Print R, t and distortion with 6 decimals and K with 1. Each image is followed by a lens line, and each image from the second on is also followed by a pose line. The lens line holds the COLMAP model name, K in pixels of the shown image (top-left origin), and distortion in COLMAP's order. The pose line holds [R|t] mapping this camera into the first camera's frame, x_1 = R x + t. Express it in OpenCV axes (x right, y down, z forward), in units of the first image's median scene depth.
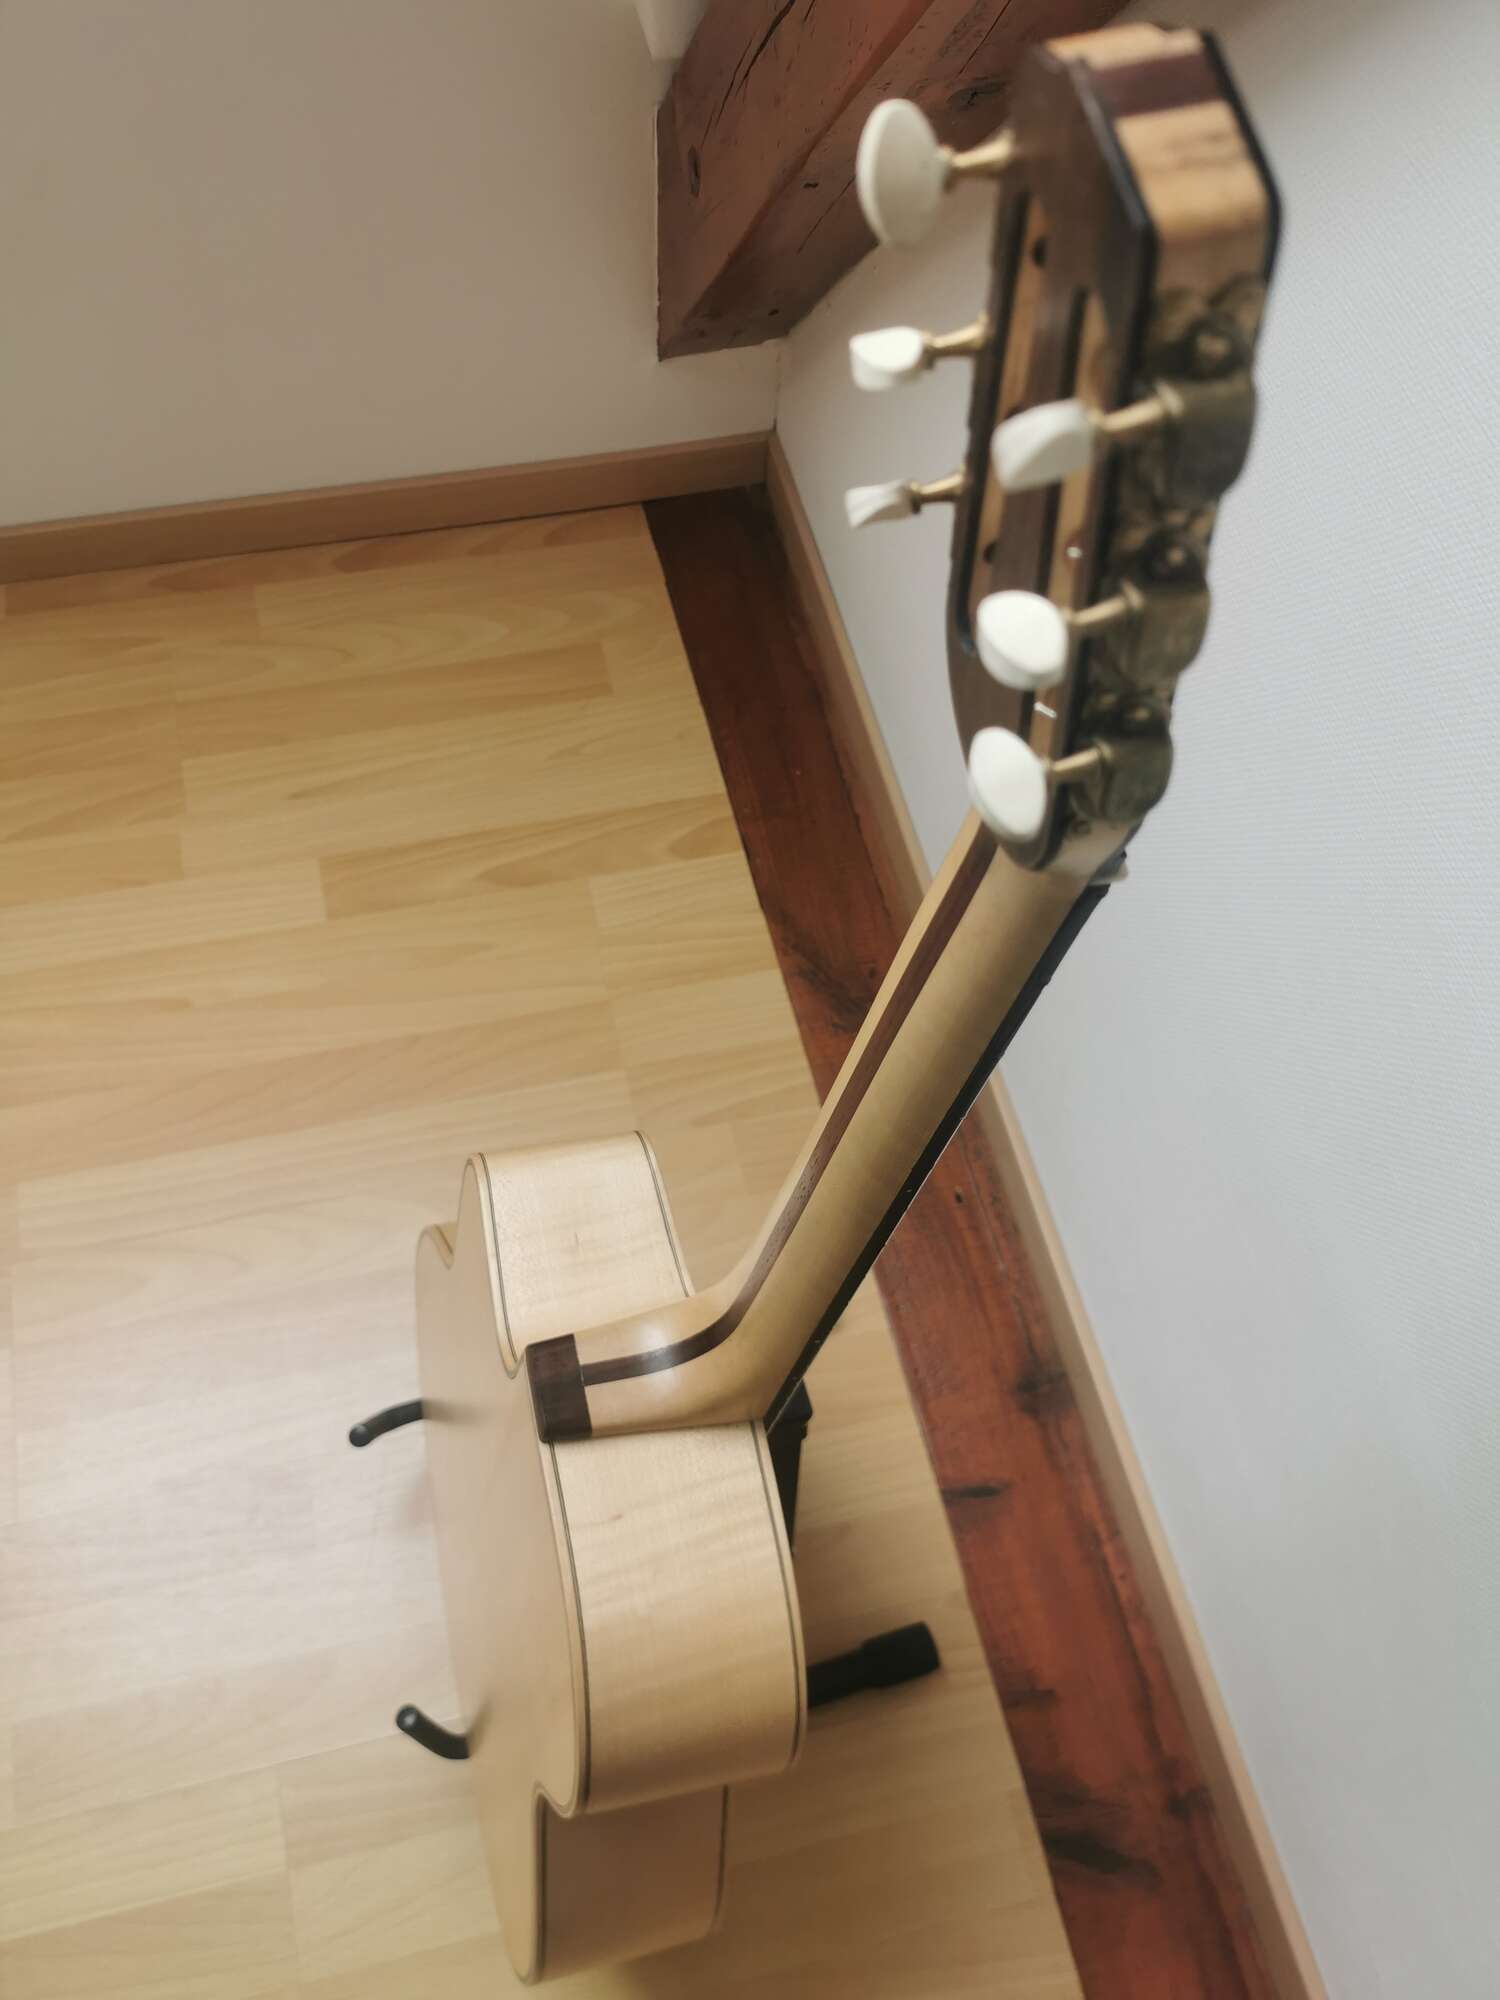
lens RADIAL K [[1581.1, 0, 746.1], [0, 1581.1, 1000.2], [0, 0, 1]] dist [0.038006, -0.056517]
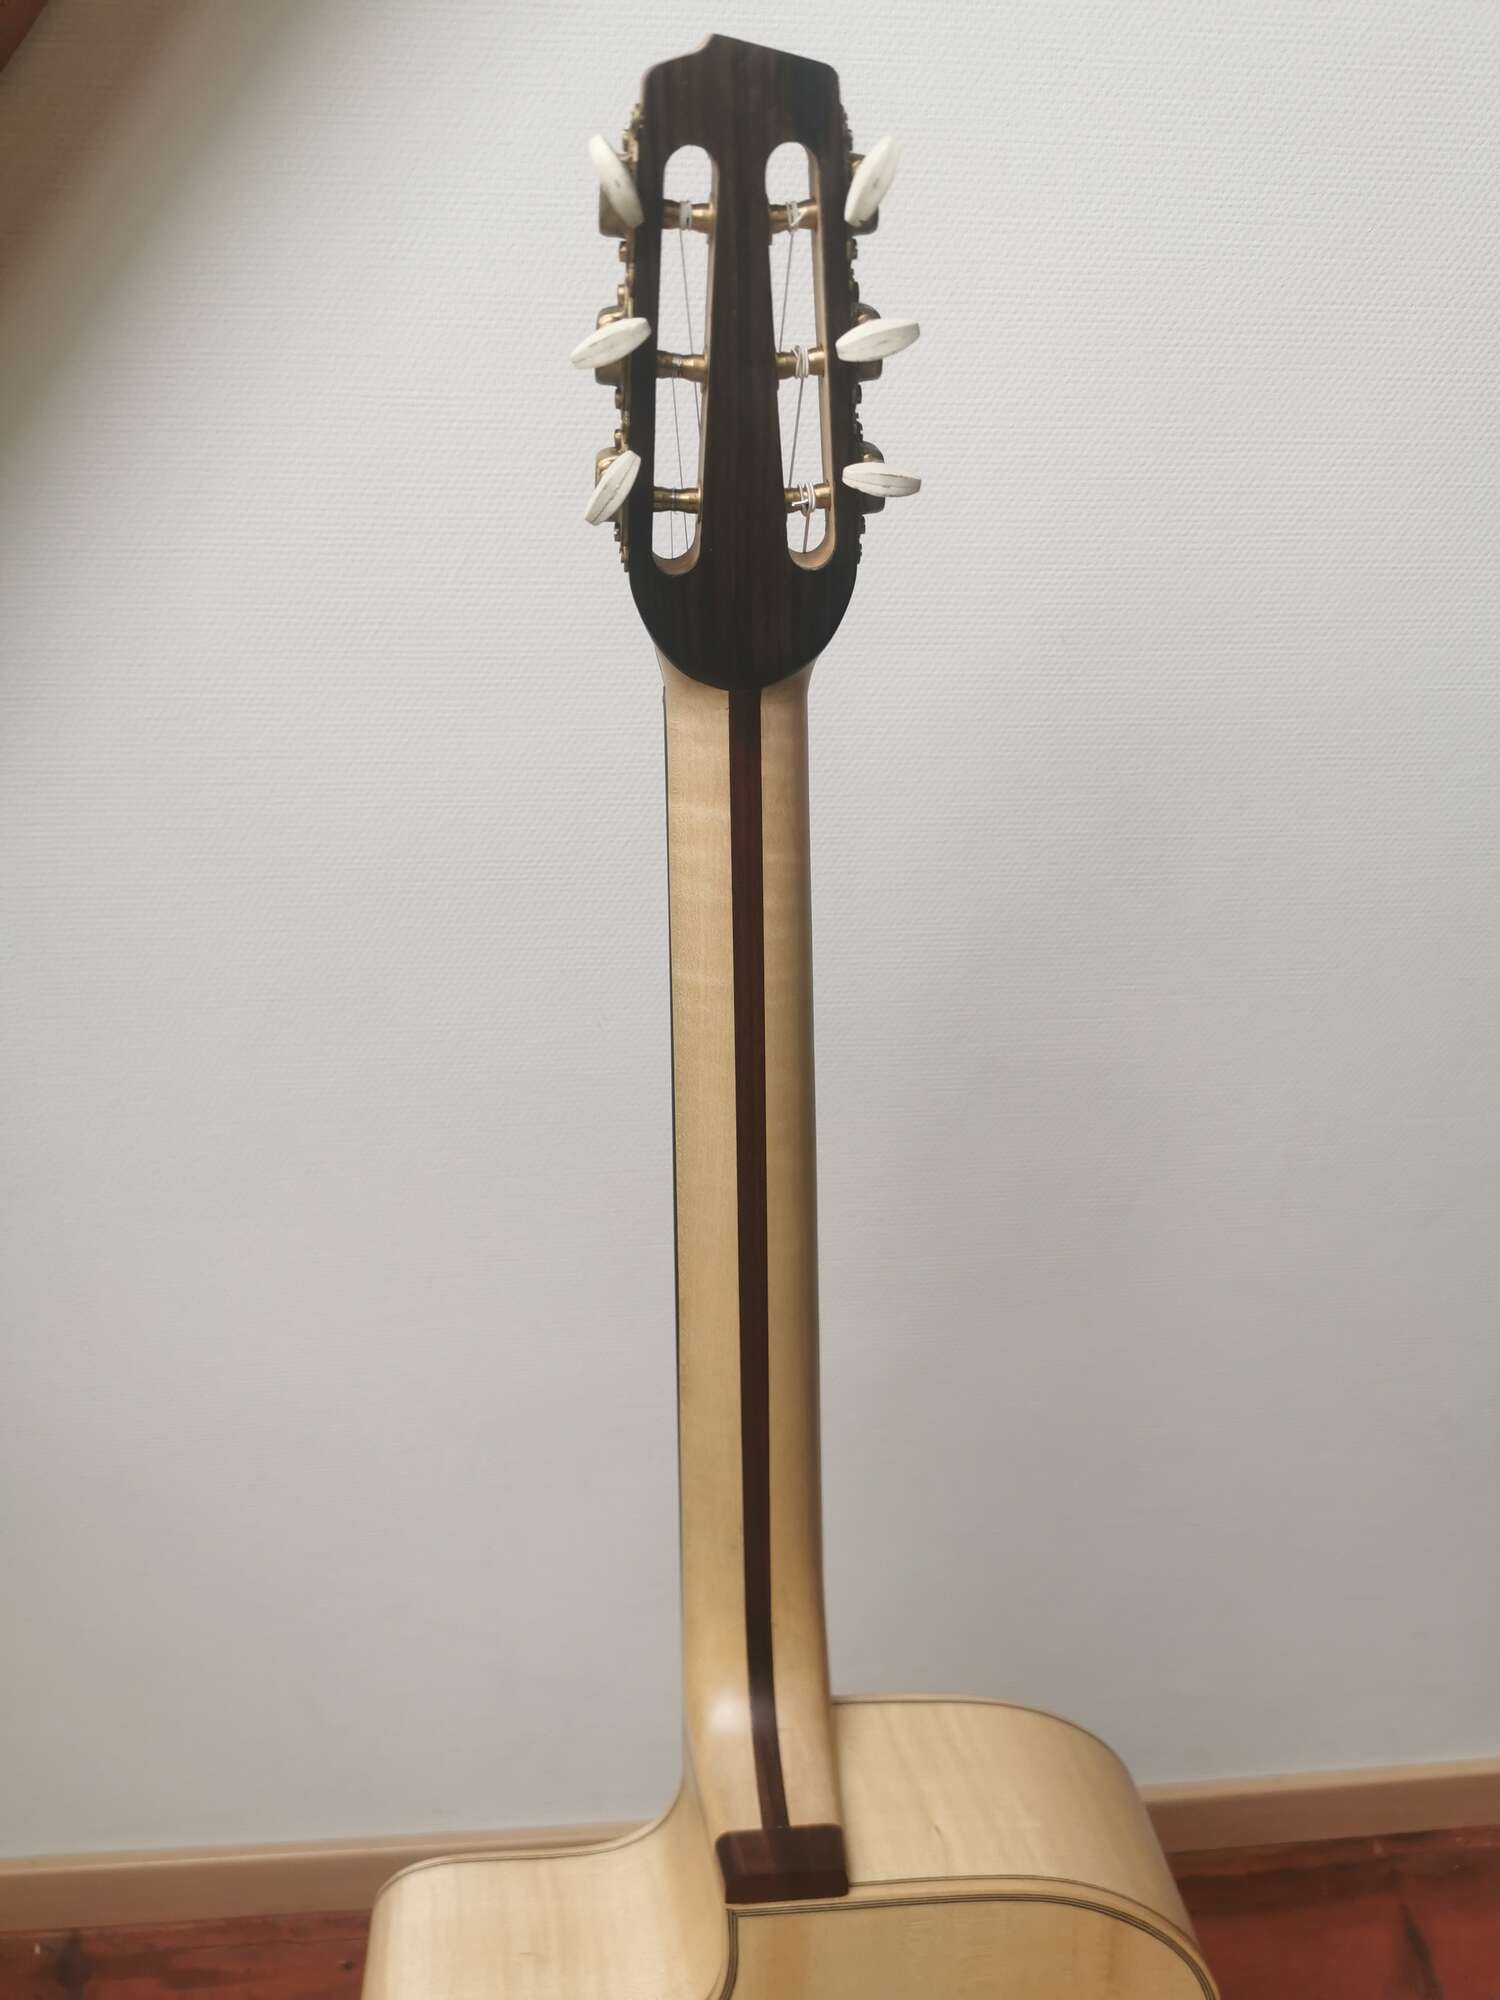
lens RADIAL K [[1581.1, 0, 754.9], [0, 1581.1, 990.1], [0, 0, 1]] dist [0.038006, -0.056517]
pose [[0.136279, -0.464242, 0.875161, -0.296553], [0.861879, 0.491131, 0.126316, -0.040128], [-0.488460, 0.737068, 0.467051, 0.150840]]
